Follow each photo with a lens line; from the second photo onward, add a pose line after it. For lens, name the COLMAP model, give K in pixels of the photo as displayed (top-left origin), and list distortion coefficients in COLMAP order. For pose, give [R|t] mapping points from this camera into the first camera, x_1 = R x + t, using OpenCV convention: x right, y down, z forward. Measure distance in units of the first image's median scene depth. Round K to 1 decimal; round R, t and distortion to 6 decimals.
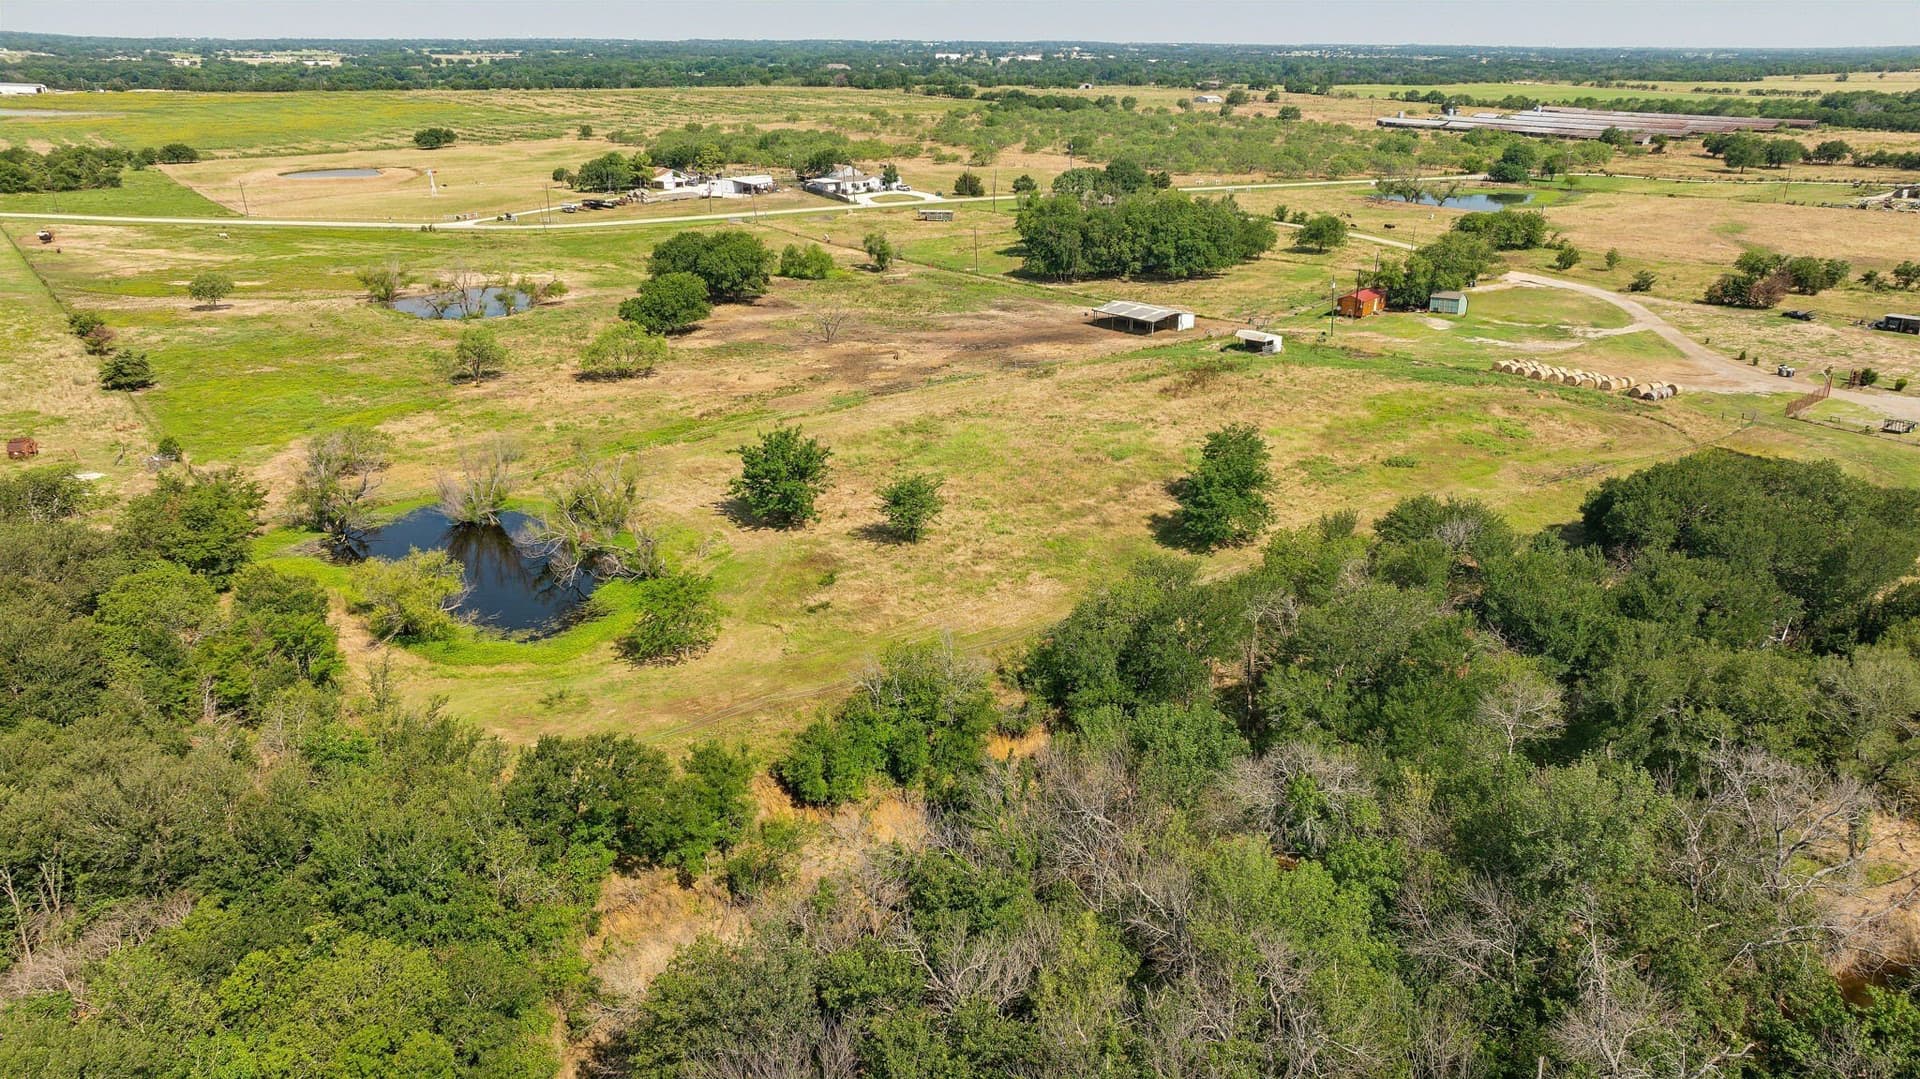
lens RADIAL K [[1382.6, 0, 961.3], [0, 1382.6, 539.1], [0, 0, 1]] dist [-0.036783, 0.040437]
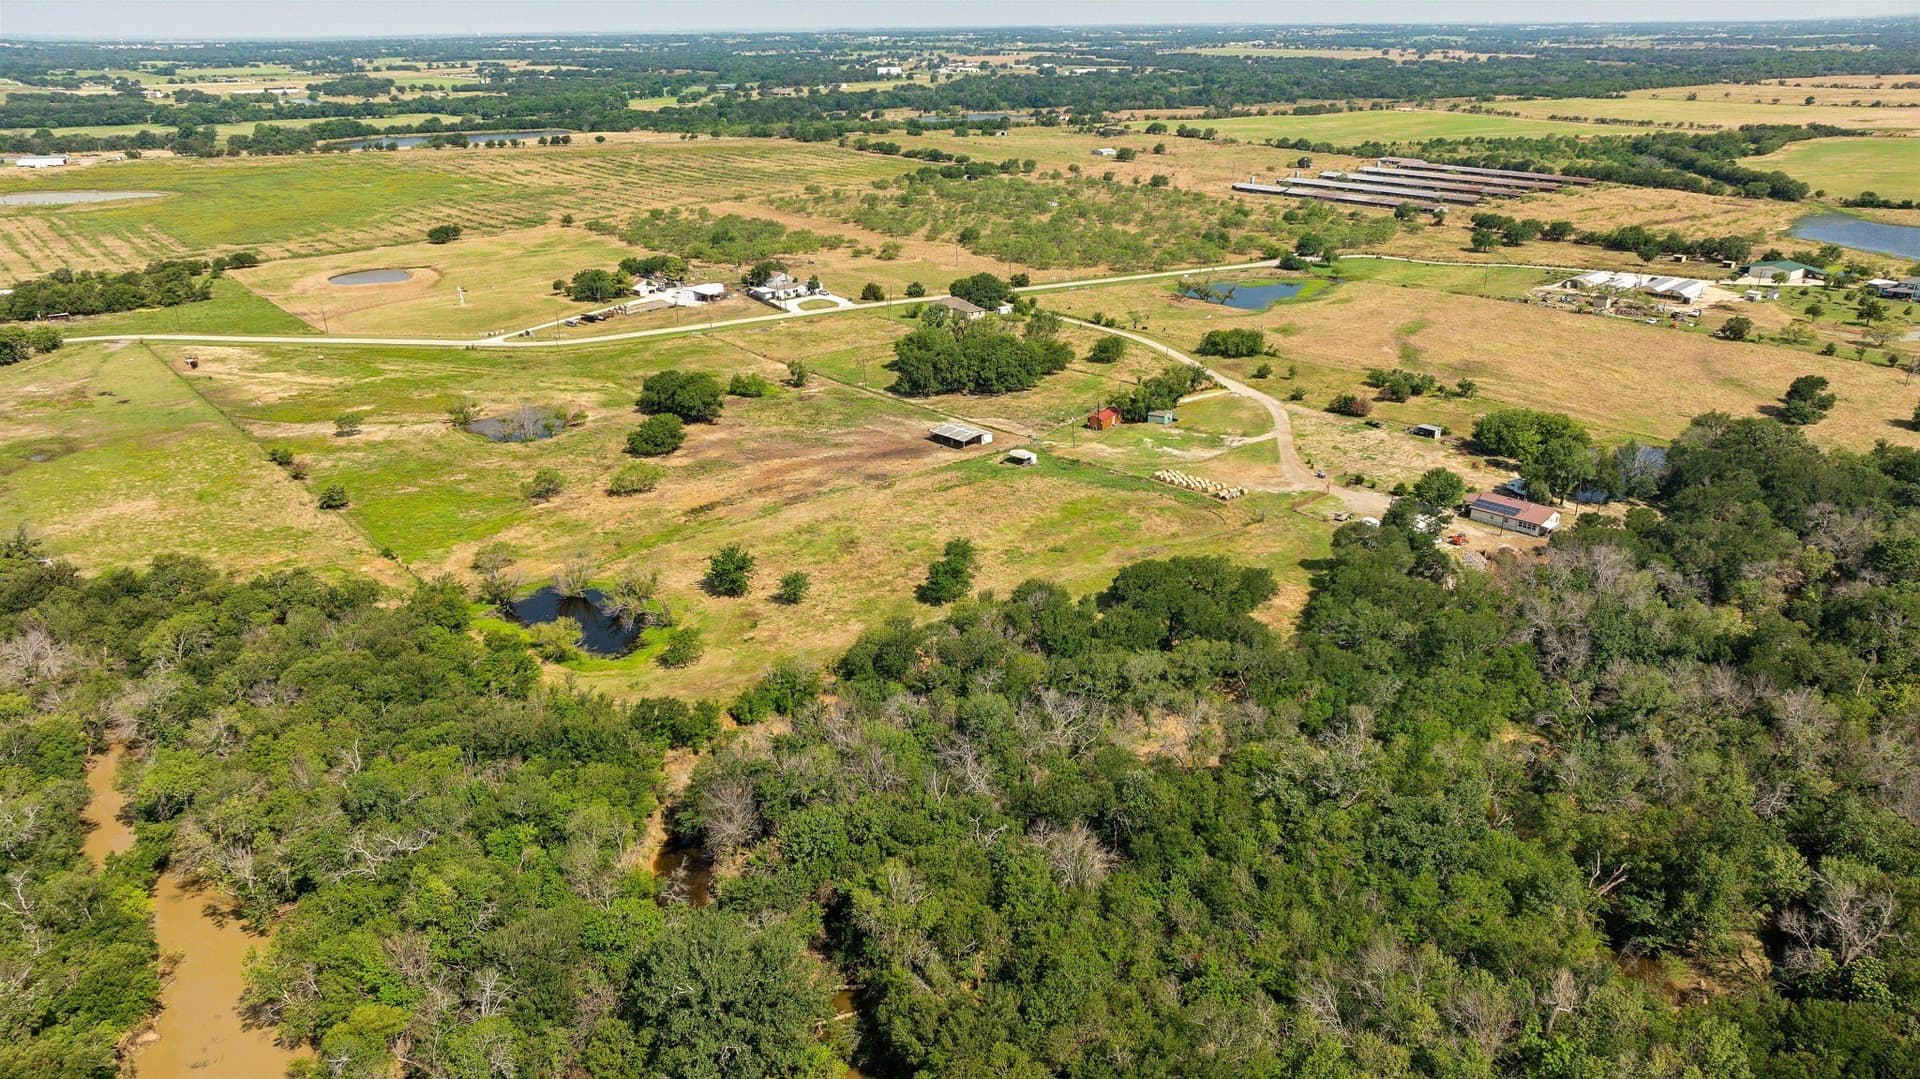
lens RADIAL K [[1382.6, 0, 961.6], [0, 1382.6, 526.9], [0, 0, 1]] dist [-0.036783, 0.040437]
pose [[0.999277, -0.026823, 0.026962, 0.084475], [0.026713, 0.999633, 0.004413, -0.061247], [-0.027070, -0.003690, 0.999627, -0.562179]]
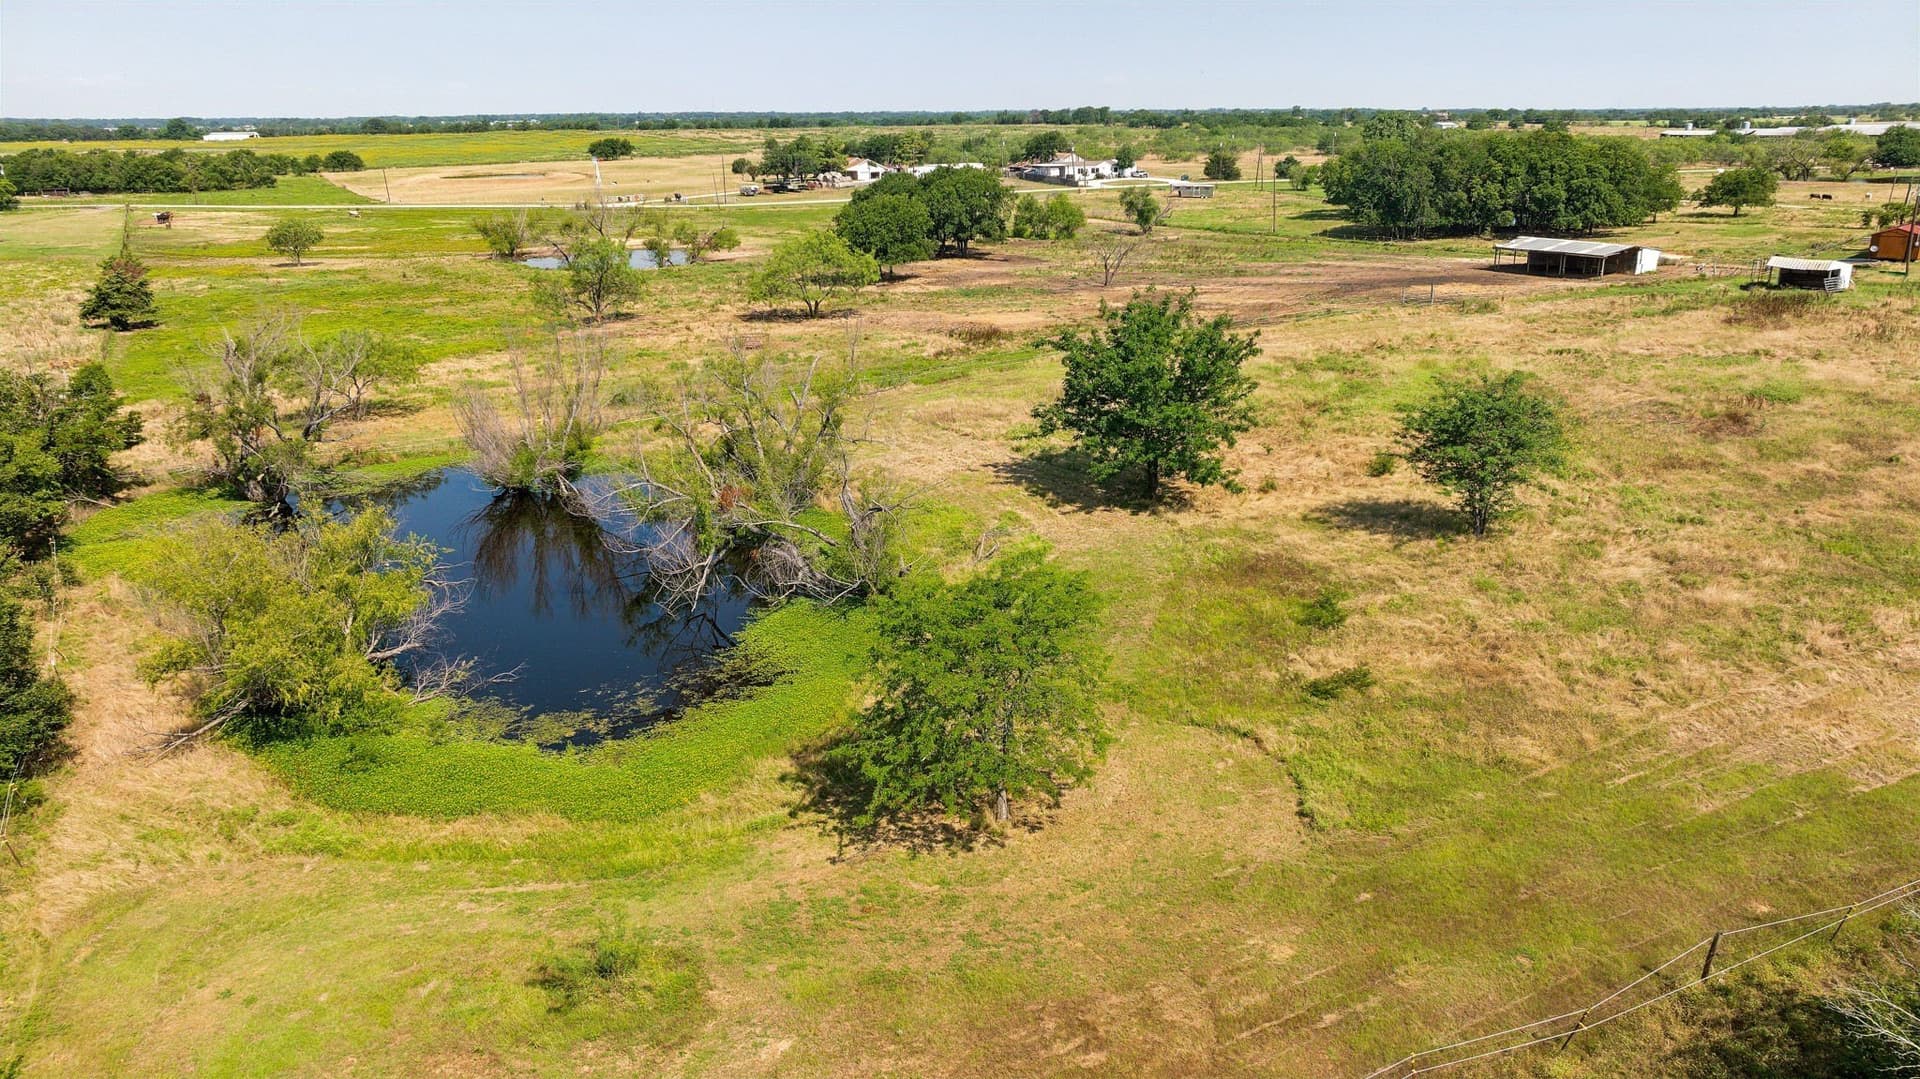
lens RADIAL K [[1382.6, 0, 957.2], [0, 1382.6, 533.9], [0, 0, 1]] dist [-0.036783, 0.040437]
pose [[0.992065, 0.023000, -0.123602, -0.077188], [-0.029409, 0.998302, -0.050281, 0.015076], [0.122236, 0.053517, 0.991057, 0.301406]]
